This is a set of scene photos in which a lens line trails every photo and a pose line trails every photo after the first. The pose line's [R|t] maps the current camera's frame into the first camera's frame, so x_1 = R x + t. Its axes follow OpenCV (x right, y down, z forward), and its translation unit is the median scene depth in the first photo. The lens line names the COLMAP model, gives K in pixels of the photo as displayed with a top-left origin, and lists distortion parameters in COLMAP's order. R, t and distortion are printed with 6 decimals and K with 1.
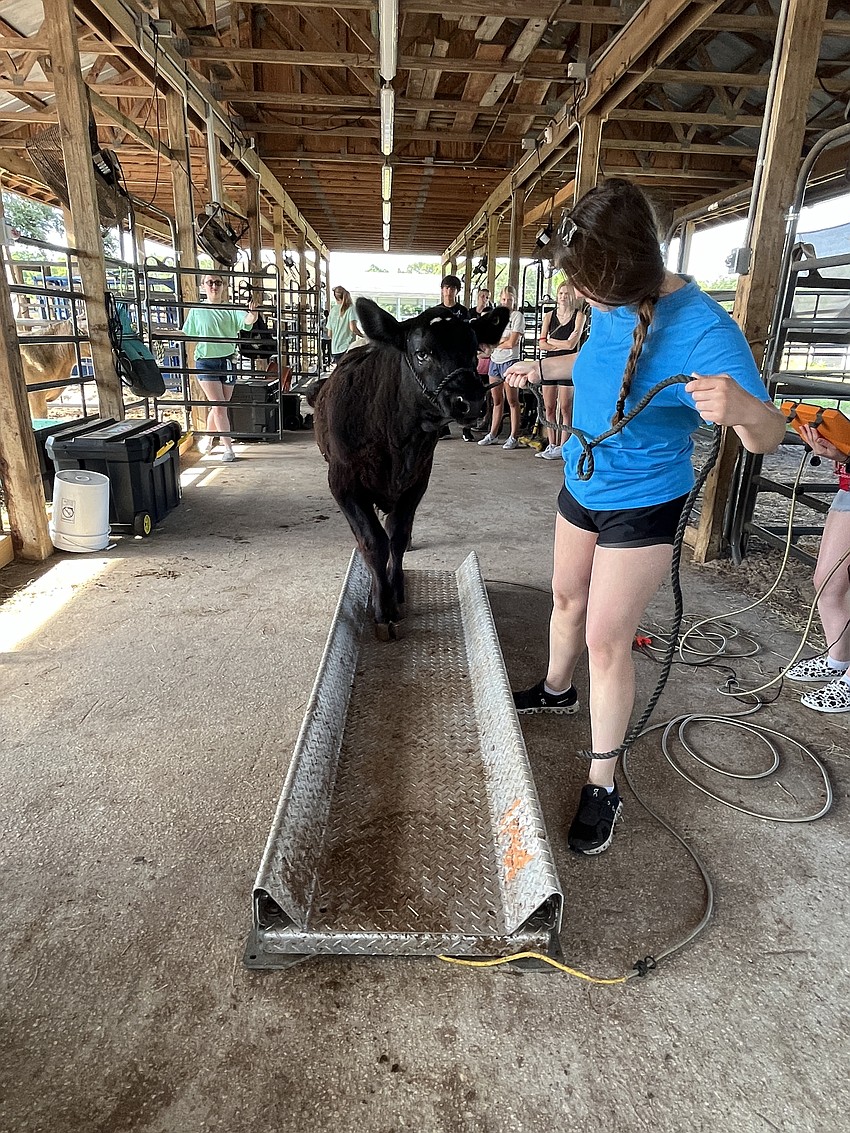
lens RADIAL K [[699.1, 0, 425.0], [0, 699.1, 566.5], [0, 0, 1]] dist [0.003785, 0.001989]
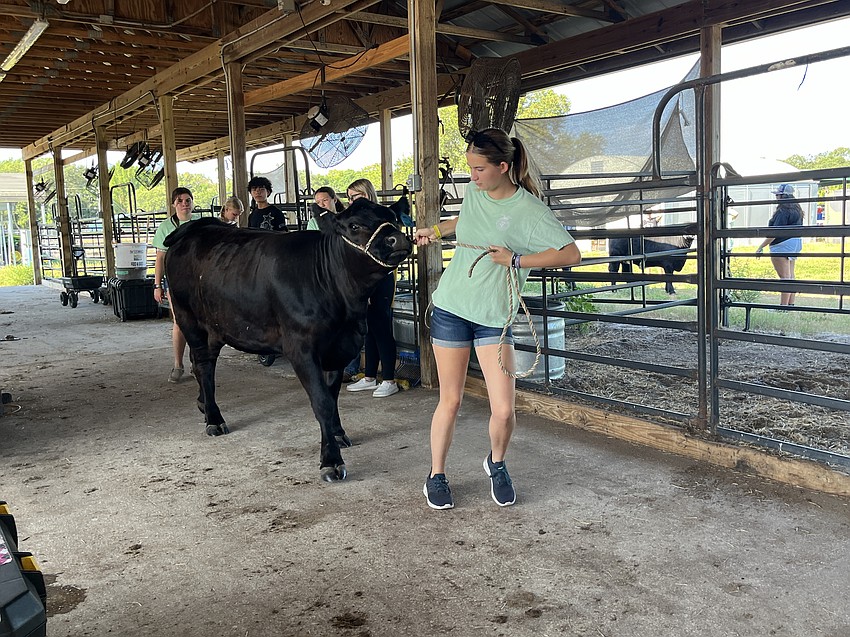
lens RADIAL K [[789.1, 0, 441.2], [0, 789.1, 313.7], [0, 0, 1]] dist [0.010836, 0.002413]
pose [[0.836291, -0.119943, 0.535005, -0.178217], [0.230513, 0.962266, -0.144594, -0.088120], [-0.497475, 0.244248, 0.832383, 0.219439]]
